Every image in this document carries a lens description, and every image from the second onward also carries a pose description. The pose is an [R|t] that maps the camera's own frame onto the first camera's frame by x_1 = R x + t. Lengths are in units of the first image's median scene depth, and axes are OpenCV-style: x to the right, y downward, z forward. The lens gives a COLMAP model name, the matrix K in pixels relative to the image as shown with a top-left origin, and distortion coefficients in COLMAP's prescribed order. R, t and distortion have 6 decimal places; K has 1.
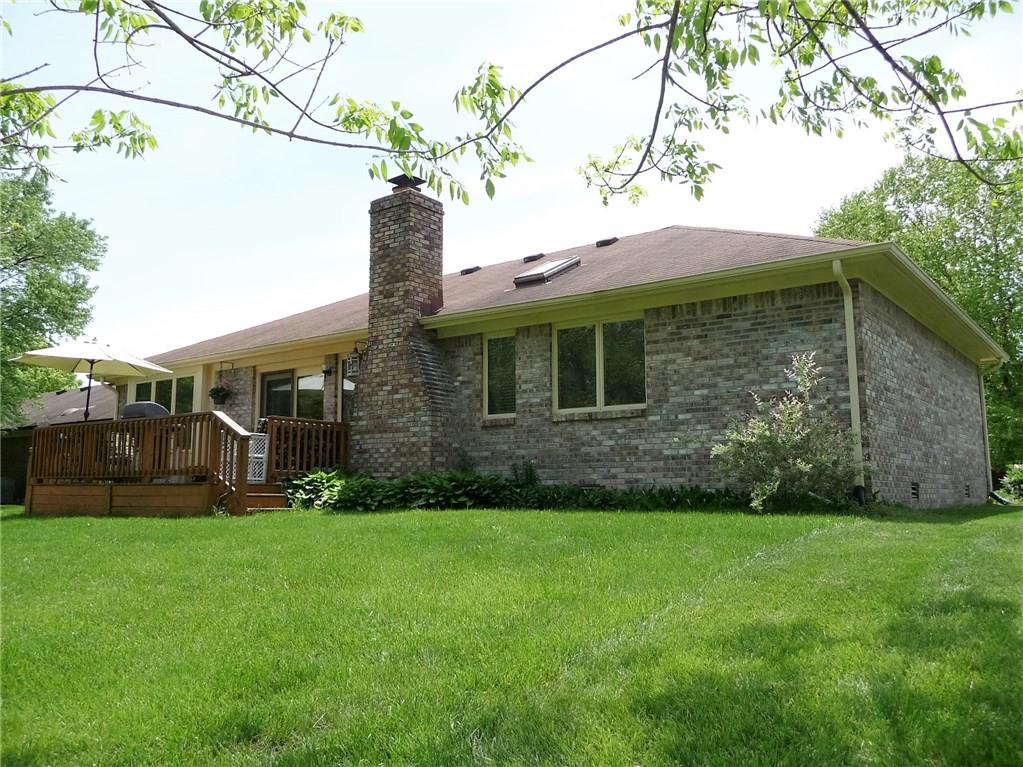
lens RADIAL K [[840.9, 0, 507.4], [0, 840.9, 389.5], [0, 0, 1]] dist [-0.049618, 0.046864]
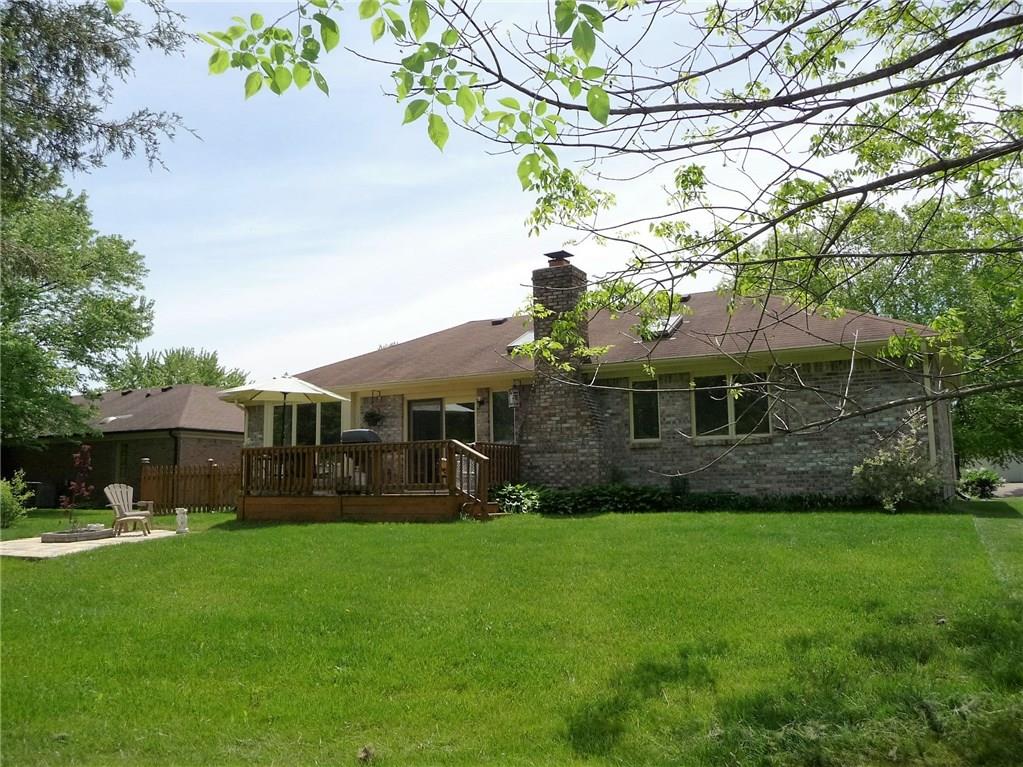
lens RADIAL K [[840.9, 0, 504.4], [0, 840.9, 378.6], [0, 0, 1]] dist [-0.049618, 0.046864]
pose [[0.992542, 0.005346, 0.121783, -0.383723], [-0.004612, 0.999969, -0.006308, -0.055375], [-0.121813, 0.005699, 0.992537, -0.282220]]
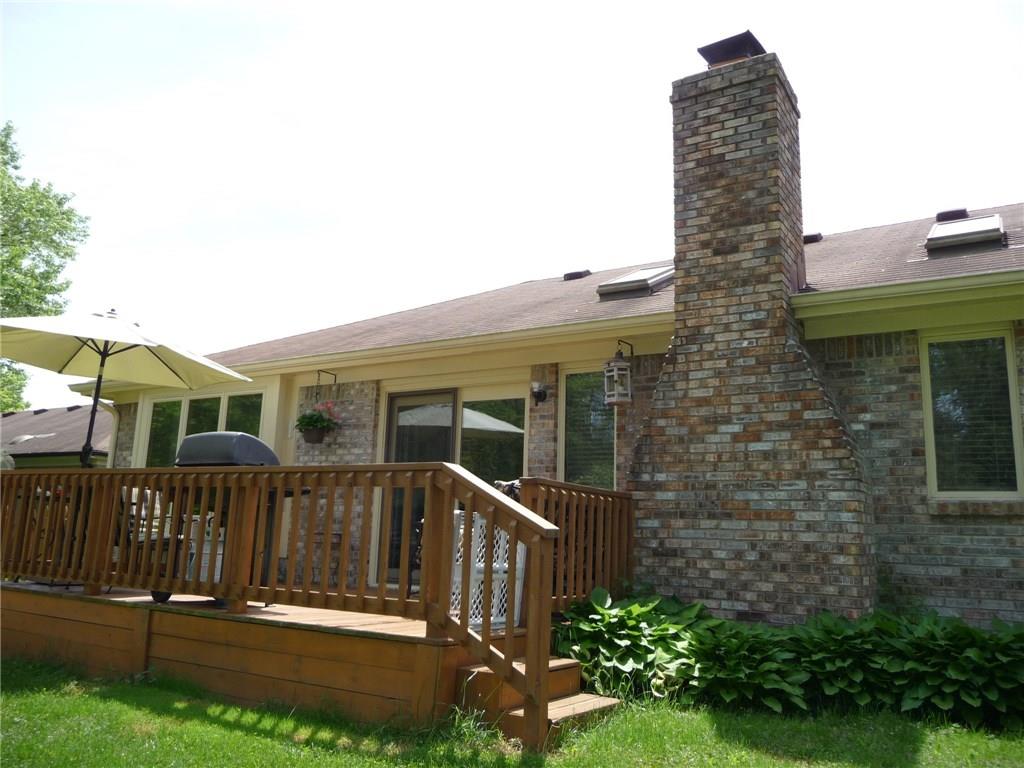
lens RADIAL K [[841.8, 0, 513.0], [0, 841.8, 382.0], [0, 0, 1]] dist [-0.049618, 0.046864]
pose [[0.996894, 0.051527, 0.059556, -0.306473], [-0.047453, 0.996563, -0.067906, 0.010813], [-0.062850, 0.064869, 0.995913, 0.513313]]
